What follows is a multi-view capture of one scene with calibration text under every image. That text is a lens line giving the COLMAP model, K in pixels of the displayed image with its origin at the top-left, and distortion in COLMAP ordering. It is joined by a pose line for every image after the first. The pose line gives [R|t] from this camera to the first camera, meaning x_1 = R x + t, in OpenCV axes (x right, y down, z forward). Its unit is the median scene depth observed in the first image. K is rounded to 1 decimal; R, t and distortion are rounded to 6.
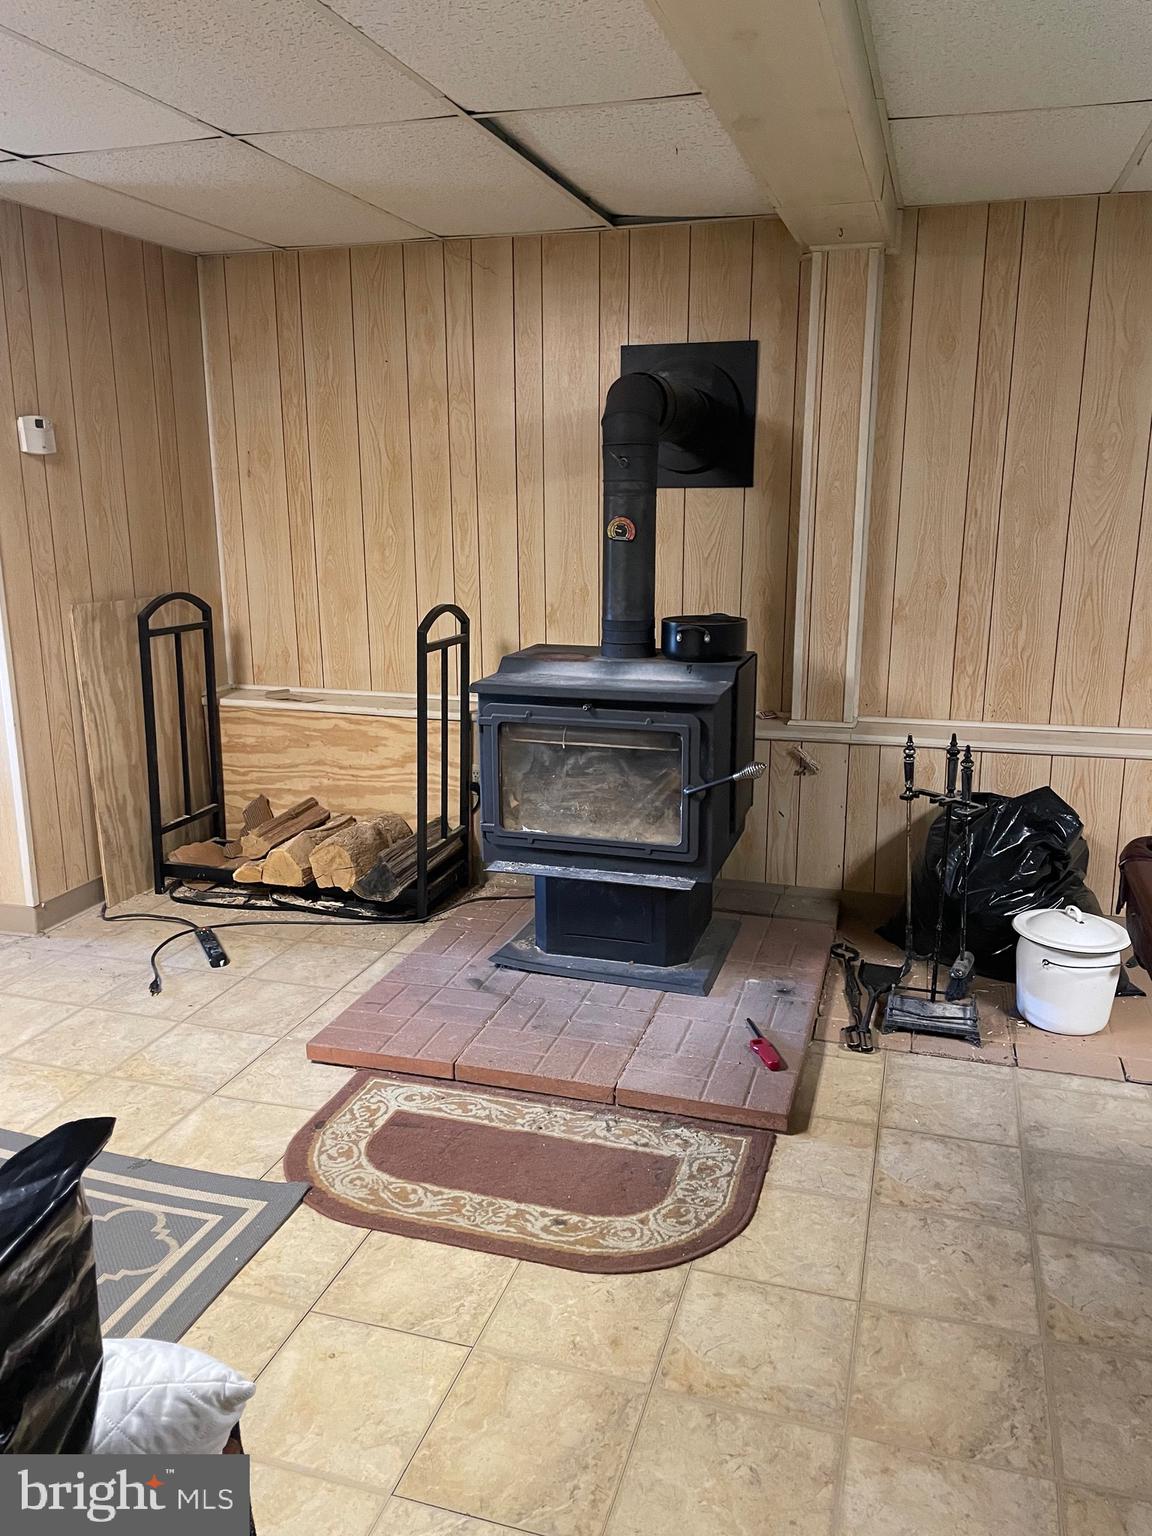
lens RADIAL K [[1171.8, 0, 572.5], [0, 1171.8, 764.6], [0, 0, 1]] dist [0.092635, -0.112723]
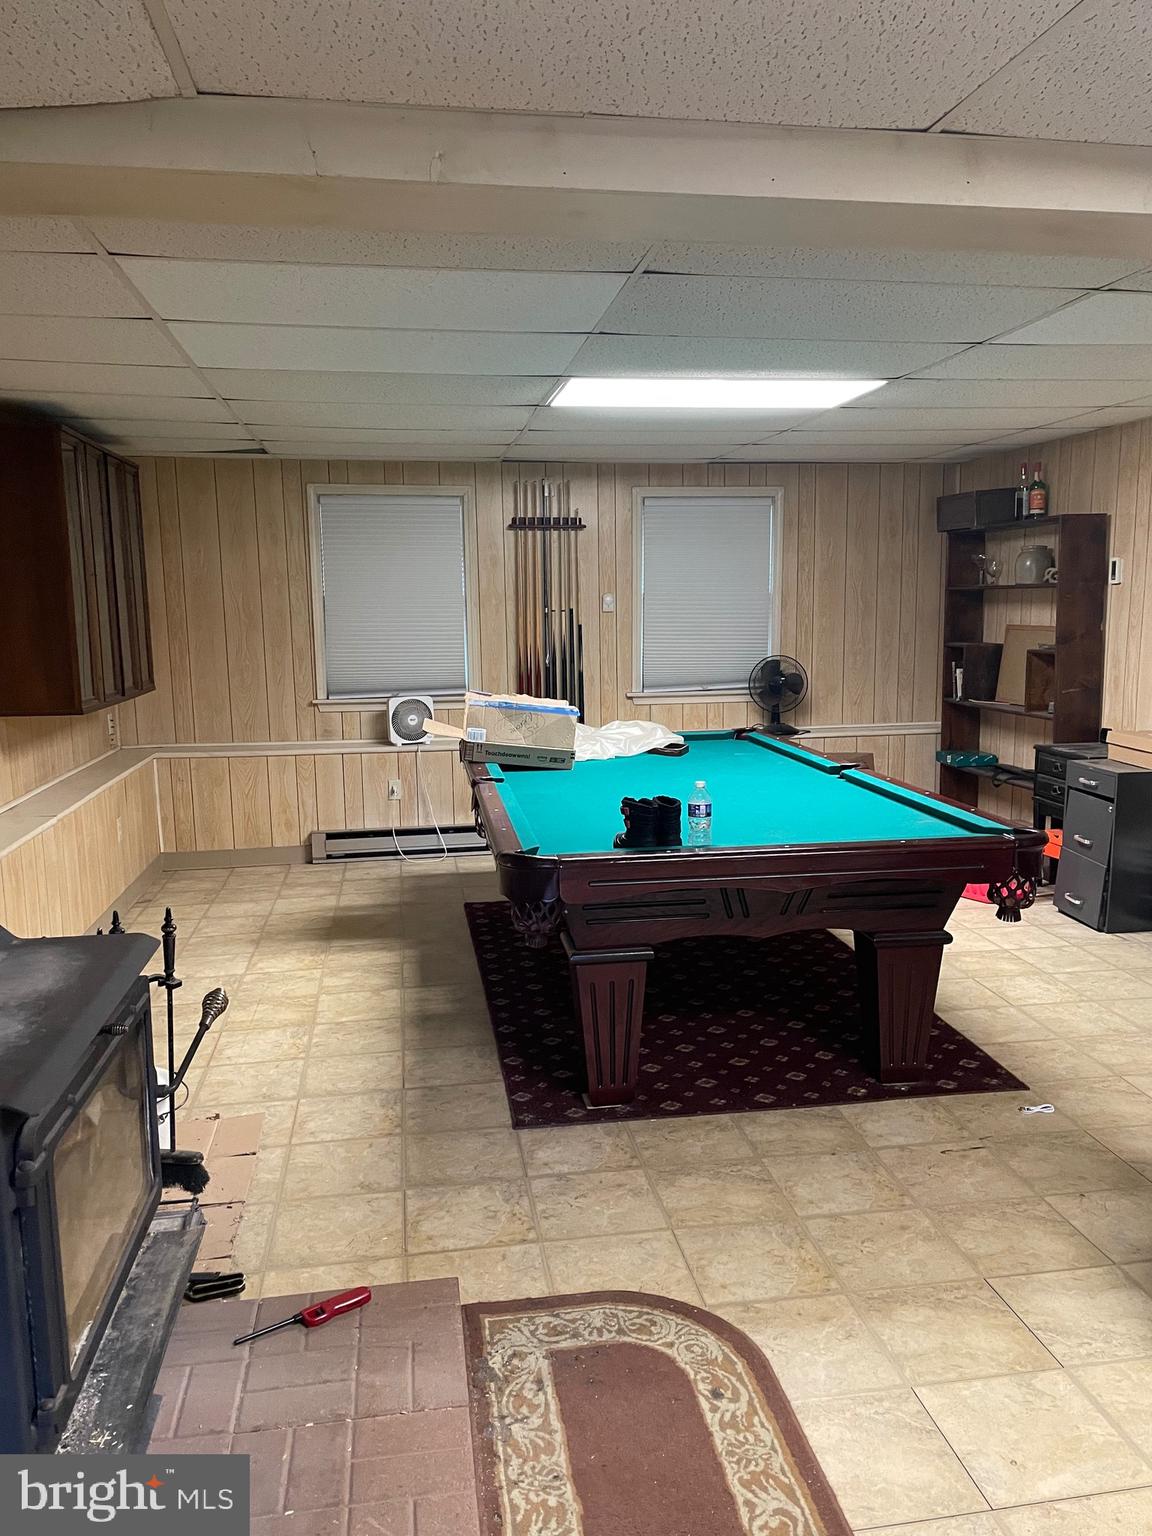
lens RADIAL K [[1171.8, 0, 578.0], [0, 1171.8, 776.8], [0, 0, 1]] dist [0.092635, -0.112723]
pose [[-0.447993, -0.124341, 0.885348, -0.747563], [0.215527, 0.946055, 0.241925, -0.334834], [-0.867670, 0.299197, -0.397027, 1.339646]]
